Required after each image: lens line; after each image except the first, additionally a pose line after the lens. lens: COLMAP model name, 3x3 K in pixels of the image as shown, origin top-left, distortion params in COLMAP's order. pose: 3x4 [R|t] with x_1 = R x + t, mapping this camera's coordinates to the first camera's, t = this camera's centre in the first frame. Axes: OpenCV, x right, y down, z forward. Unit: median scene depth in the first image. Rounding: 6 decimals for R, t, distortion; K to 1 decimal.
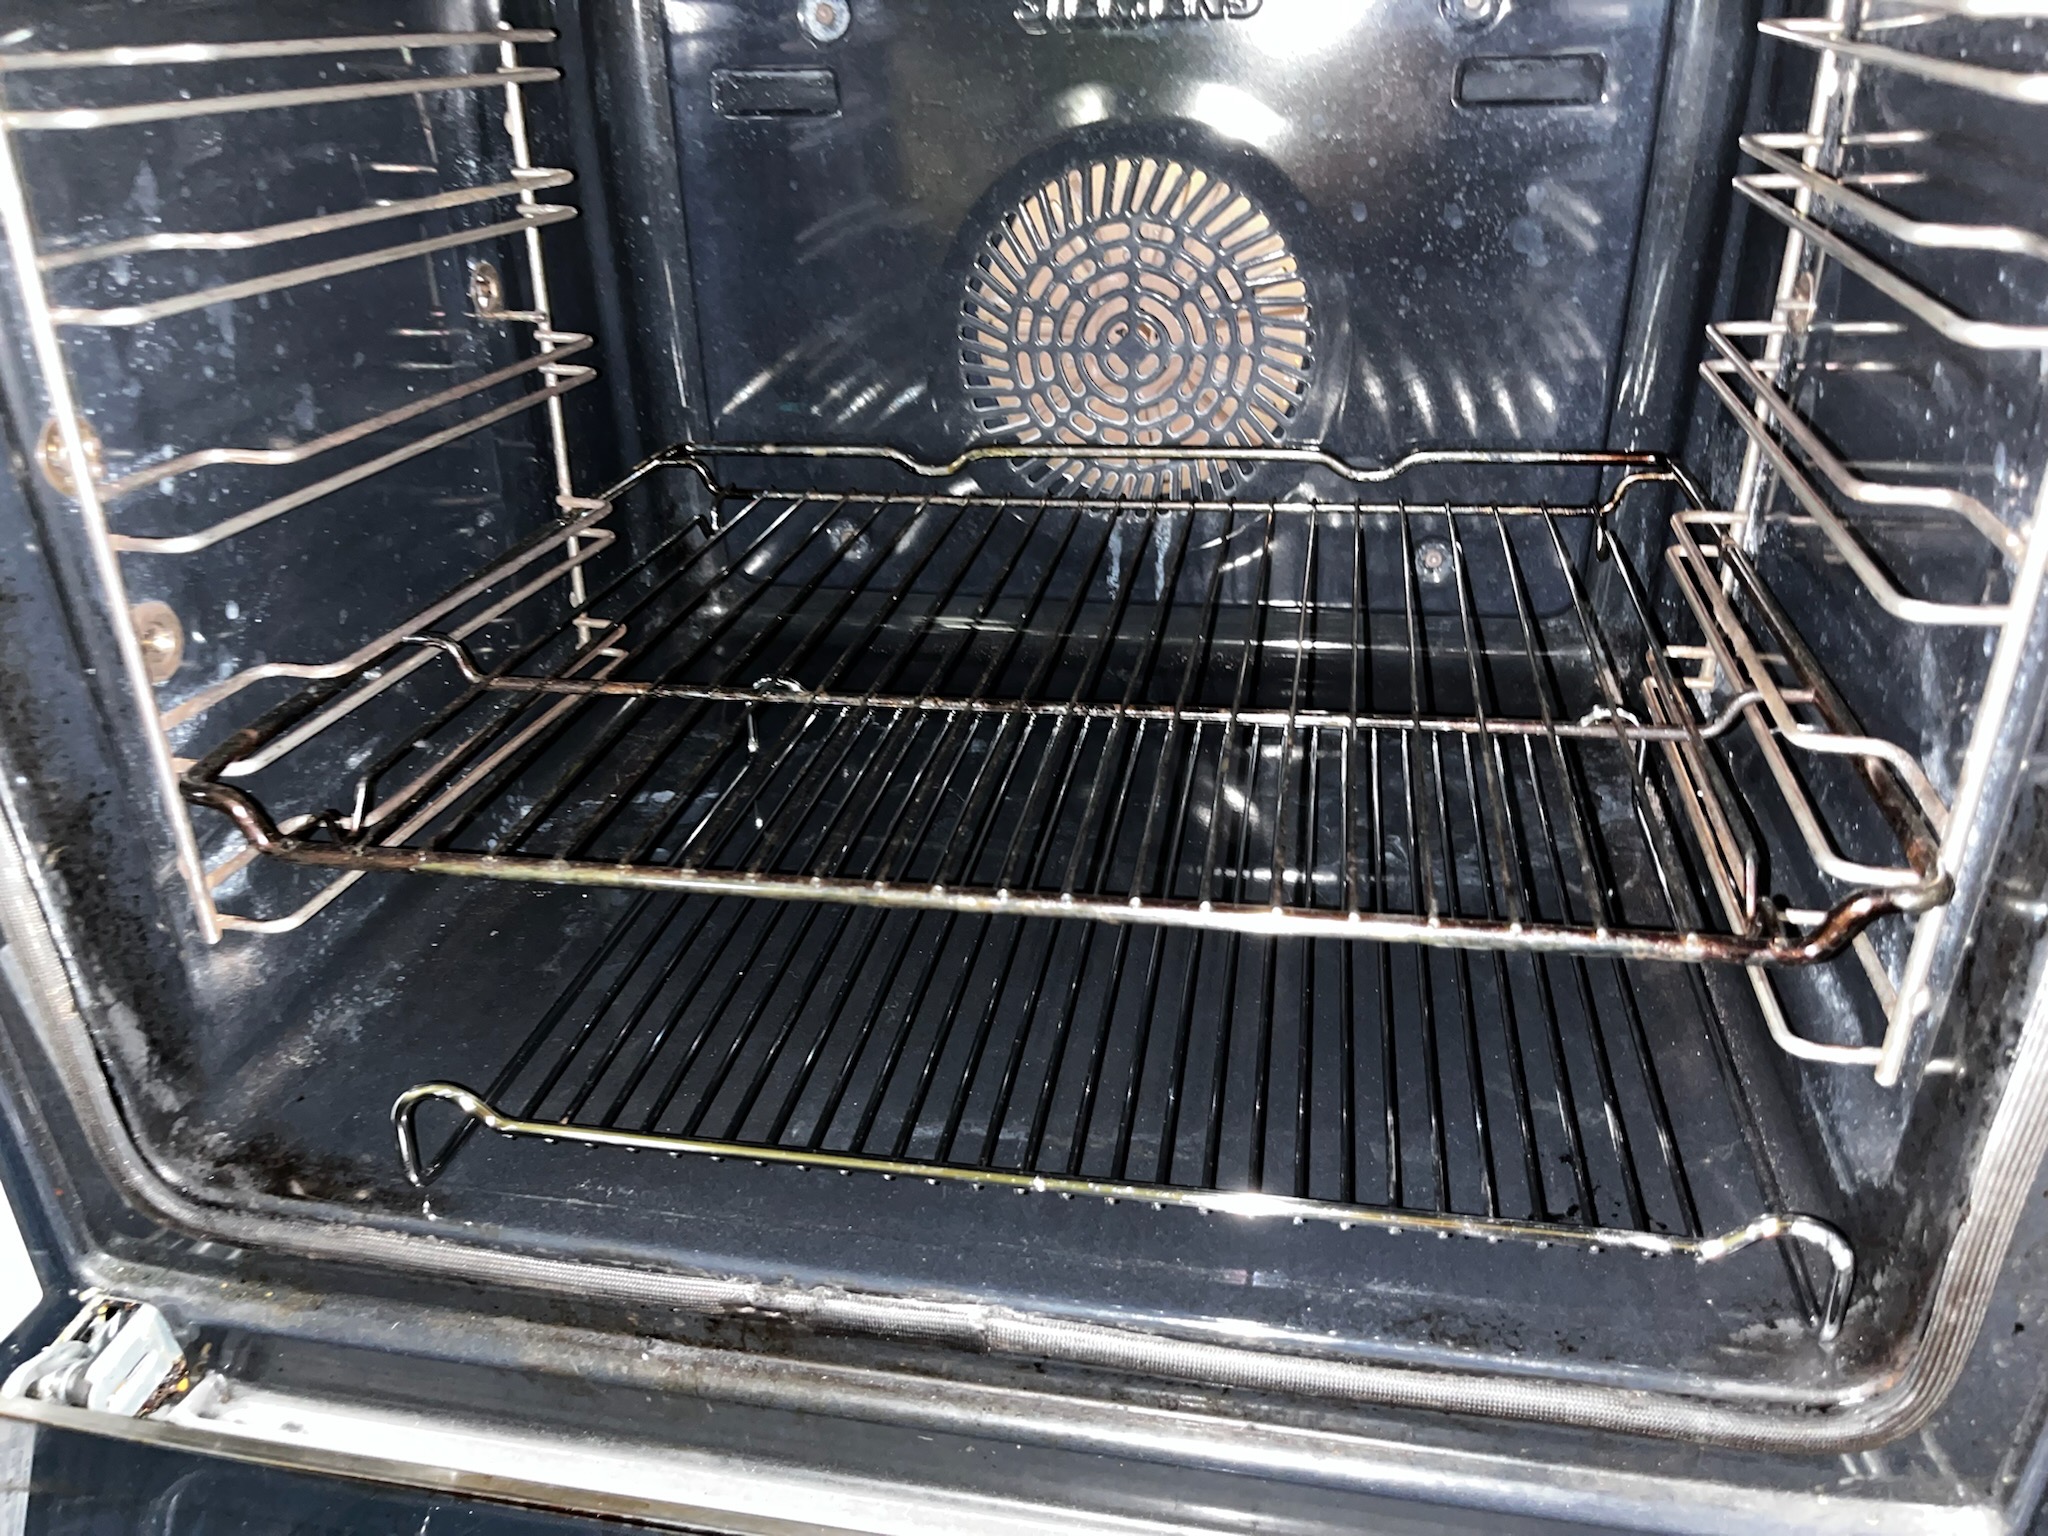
lens RADIAL K [[1590.1, 0, 1029.4], [0, 1590.1, 787.1], [0, 0, 1]] dist [0.003820, -0.004704]
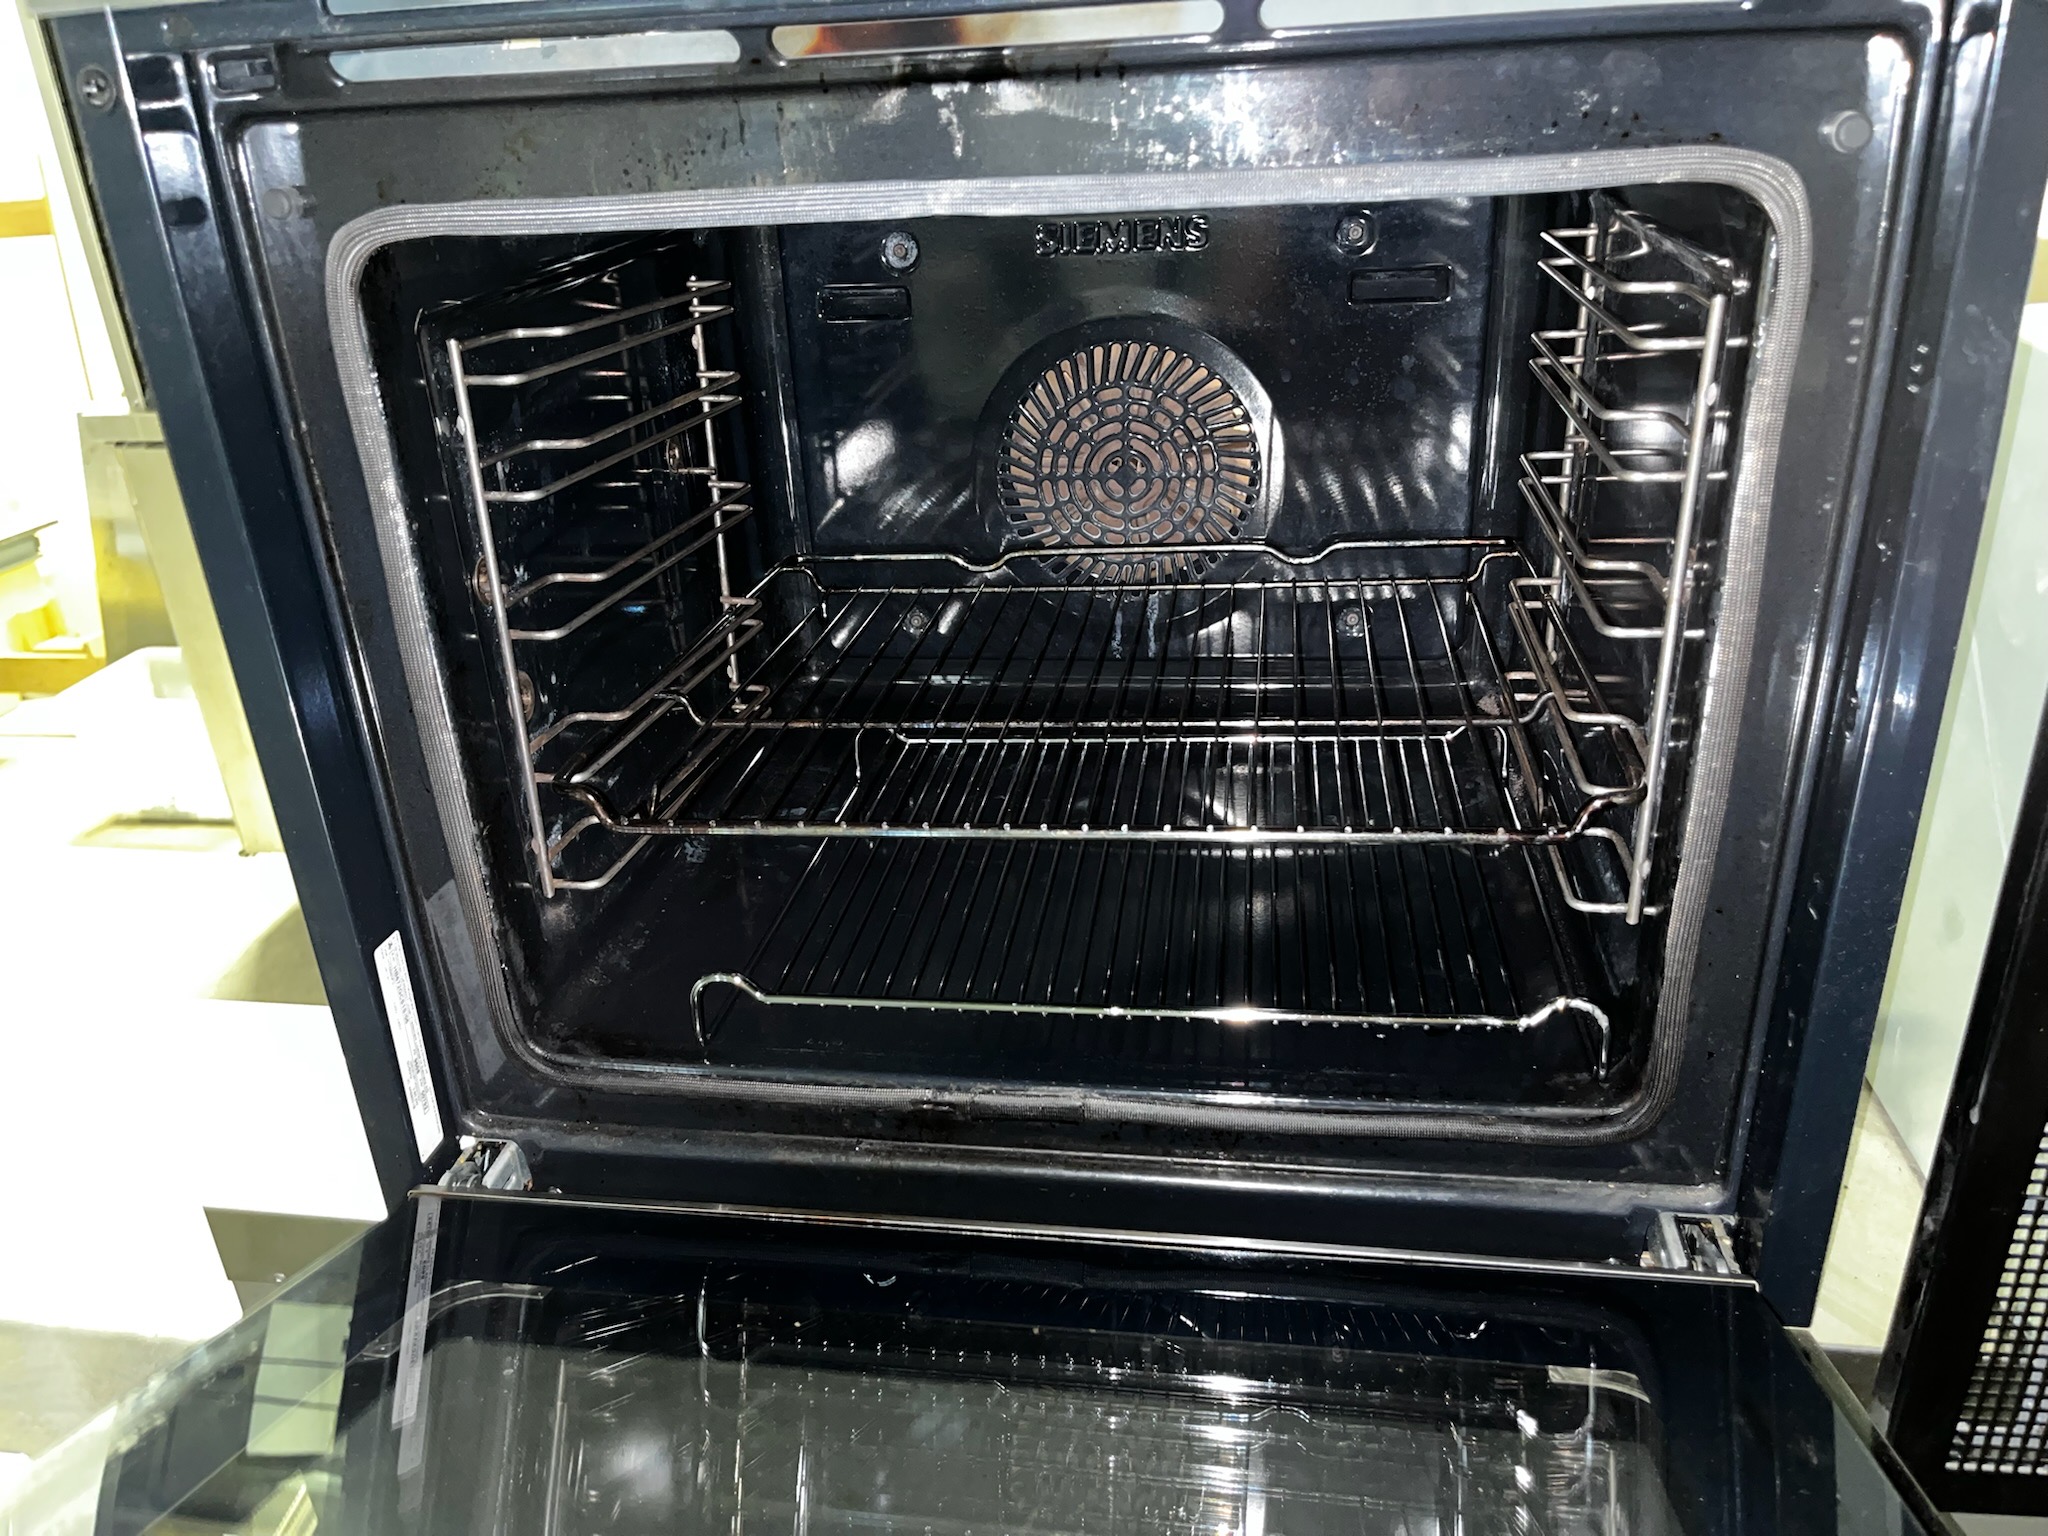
lens RADIAL K [[1552.0, 0, 1011.6], [0, 1552.0, 769.8], [0, 0, 1]] dist [0.009376, -0.032588]
pose [[0.999213, -0.037655, 0.012434, -0.070801], [0.038346, 0.997399, -0.061031, 0.066248], [-0.010103, 0.061459, 0.998058, -0.379582]]
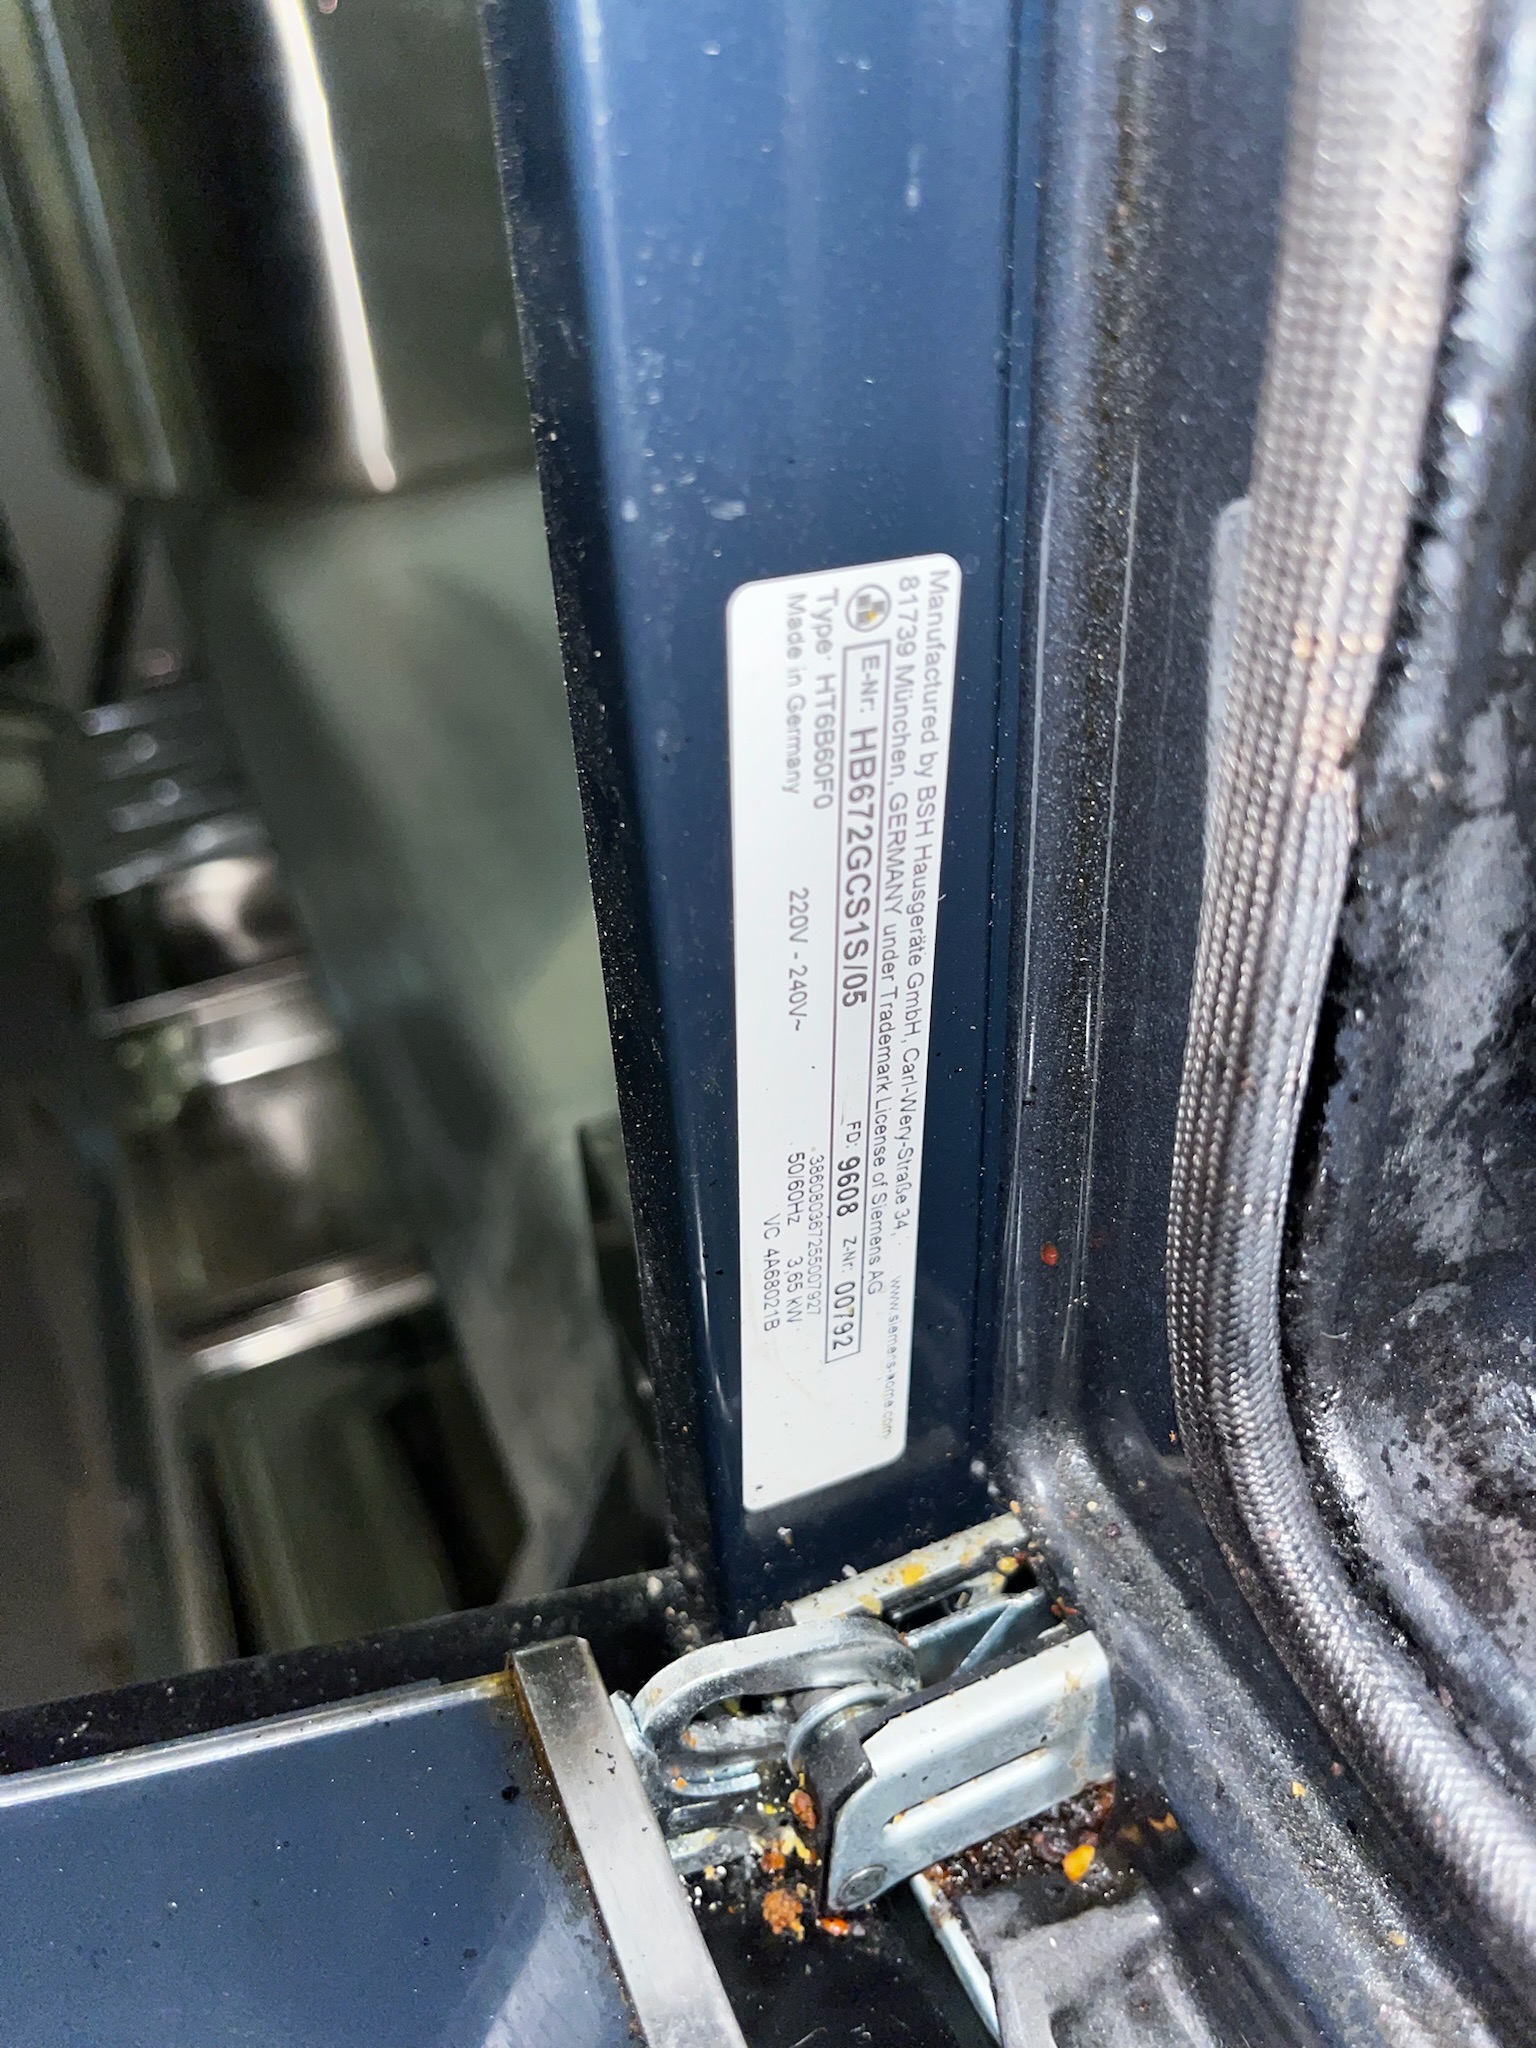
lens RADIAL K [[1552.0, 0, 768.0], [0, 1552.0, 1024.0], [0, 0, 1]] dist [0.009376, -0.032588]
pose [[0.548496, 0.479542, -0.684976, -0.331162], [-0.349820, 0.875665, 0.332922, 0.090009], [0.759459, 0.057011, 0.648052, 0.553264]]
